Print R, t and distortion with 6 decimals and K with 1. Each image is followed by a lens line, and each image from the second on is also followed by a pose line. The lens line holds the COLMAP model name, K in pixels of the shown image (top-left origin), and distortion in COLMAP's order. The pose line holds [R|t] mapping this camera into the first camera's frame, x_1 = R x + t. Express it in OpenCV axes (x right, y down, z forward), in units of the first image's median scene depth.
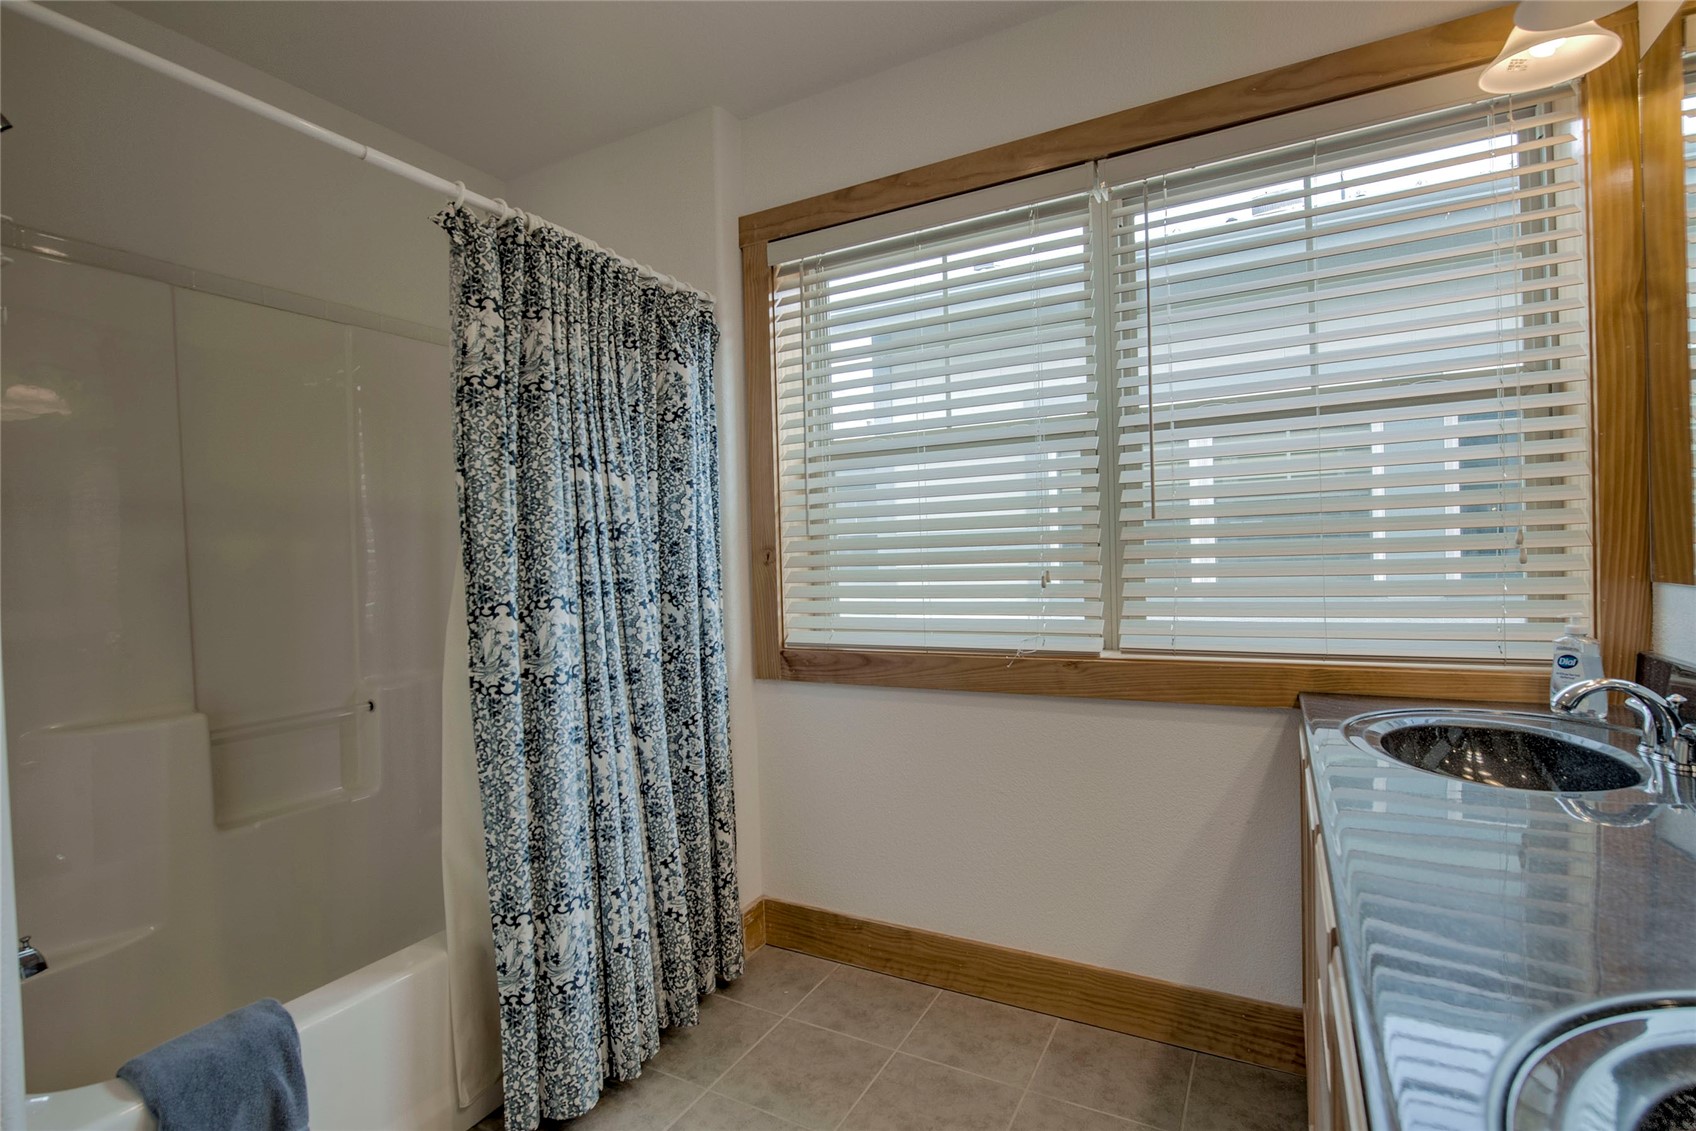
lens RADIAL K [[783.7, 0, 850.6], [0, 783.7, 569.2], [0, 0, 1]] dist [-0.019459, 0.000243]
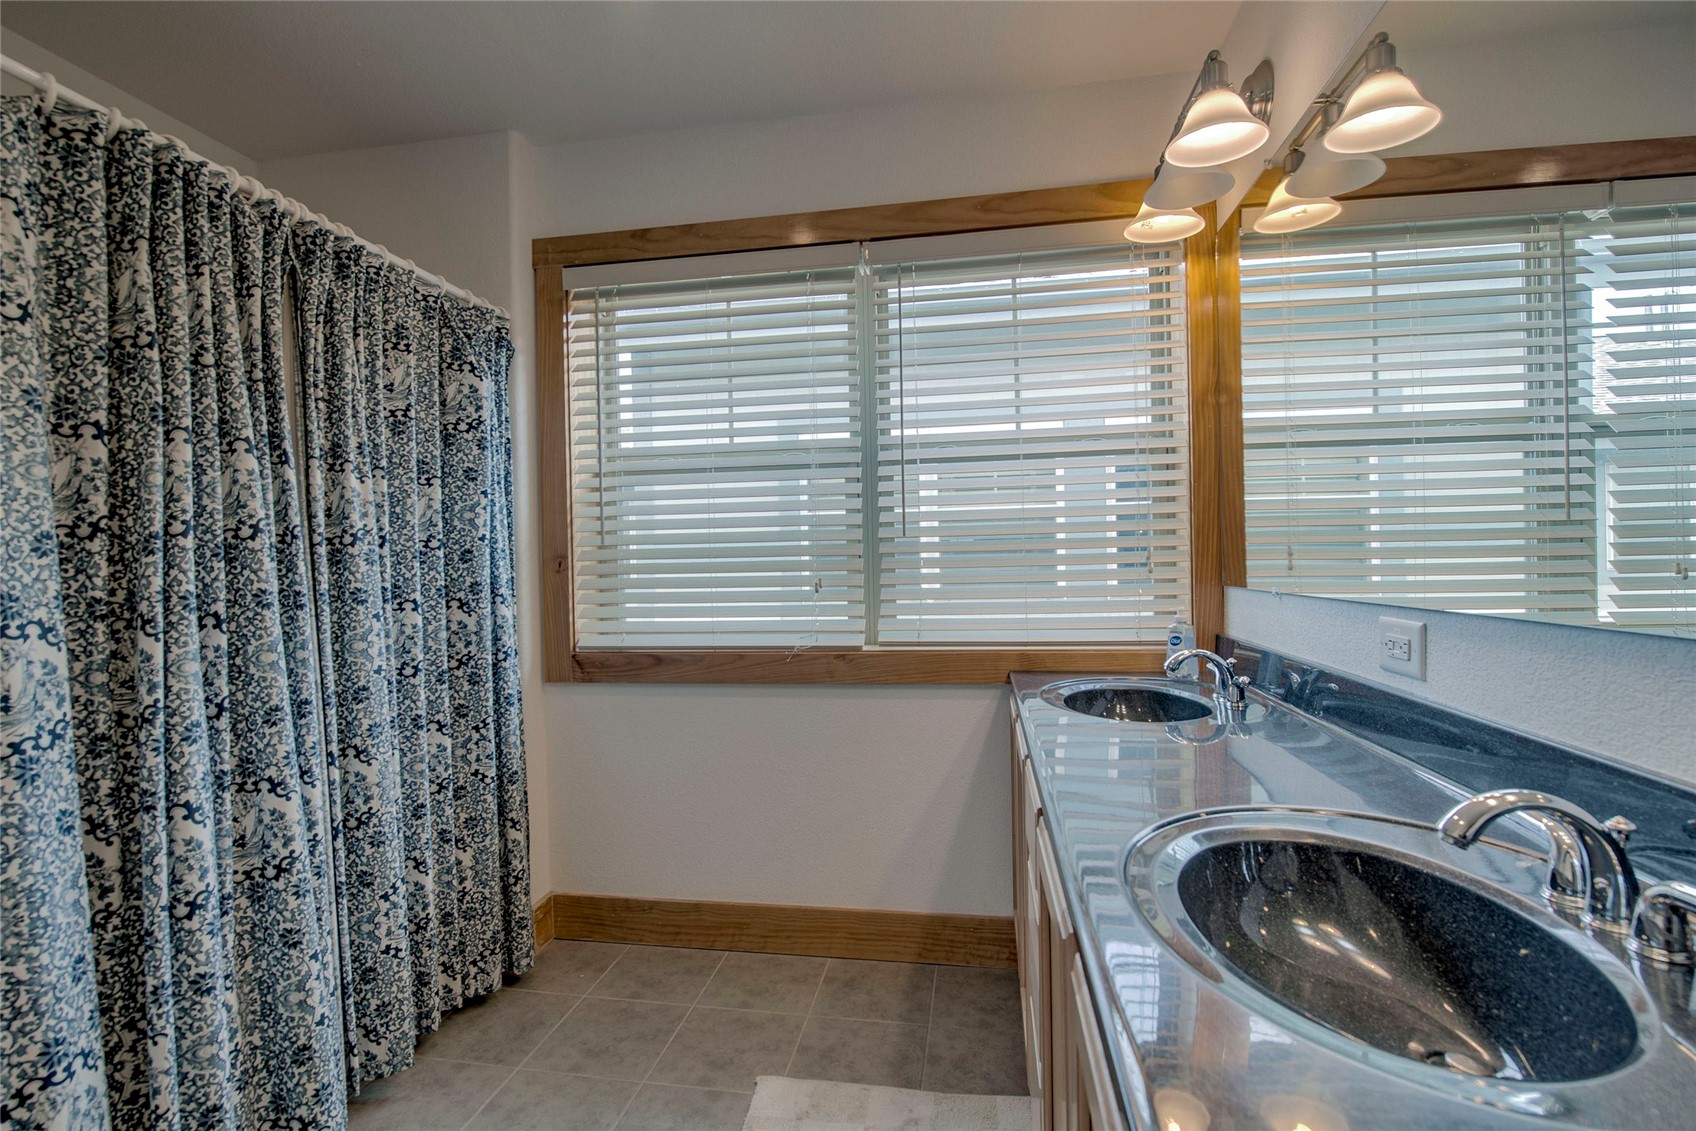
lens RADIAL K [[783.7, 0, 850.6], [0, 783.7, 569.2], [0, 0, 1]] dist [-0.019459, 0.000243]
pose [[0.944374, 0.006497, 0.328809, -0.087096], [-0.001485, 0.999879, -0.015490, 0.005764], [-0.328870, 0.014140, 0.944269, -0.124702]]
